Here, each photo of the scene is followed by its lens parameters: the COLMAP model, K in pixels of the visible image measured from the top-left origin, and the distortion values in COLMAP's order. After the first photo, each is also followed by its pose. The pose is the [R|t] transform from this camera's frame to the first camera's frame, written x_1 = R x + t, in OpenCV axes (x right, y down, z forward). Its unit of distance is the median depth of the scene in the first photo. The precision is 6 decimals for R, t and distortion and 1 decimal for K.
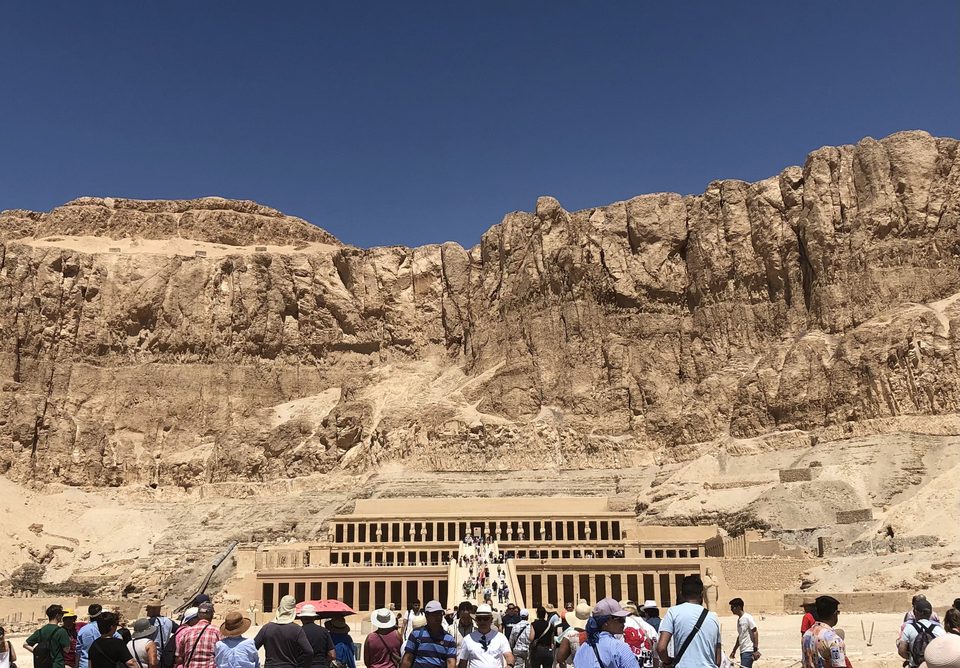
lens RADIAL K [[1168.4, 0, 477.7], [0, 1168.4, 332.9], [0, 0, 1]] dist [0.014197, 0.000000]
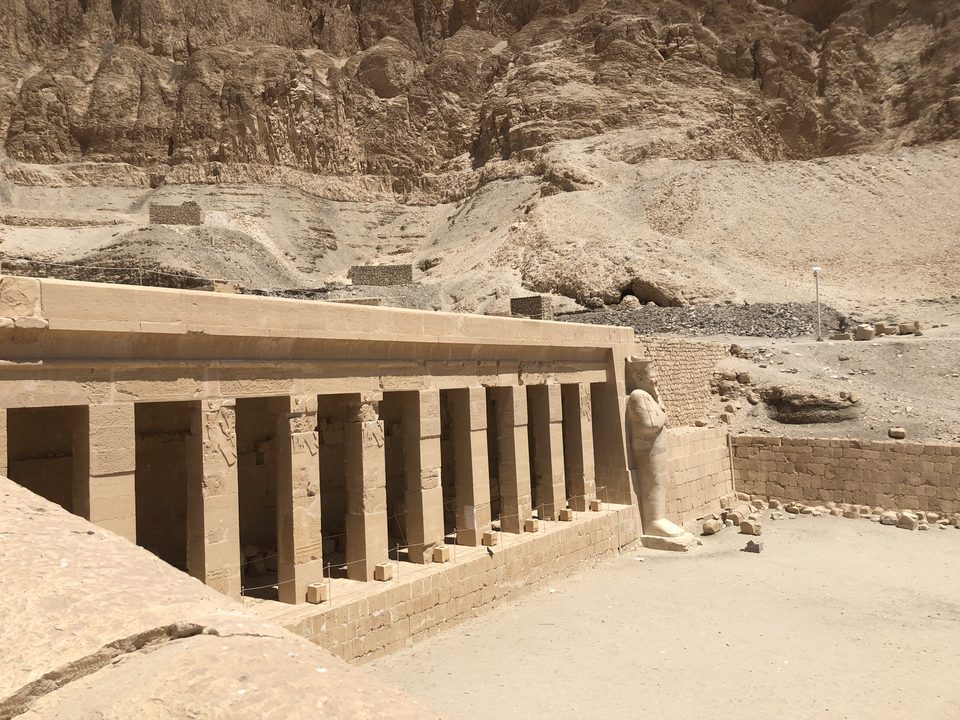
lens RADIAL K [[783.3, 0, 483.0], [0, 783.3, 357.4], [0, 0, 1]] dist [-0.002294, -0.000333]
pose [[0.586930, 0.014272, 0.809512, 0.015940], [-0.178890, 0.977420, 0.112470, 0.107988], [-0.789628, -0.210826, 0.576230, 0.536676]]
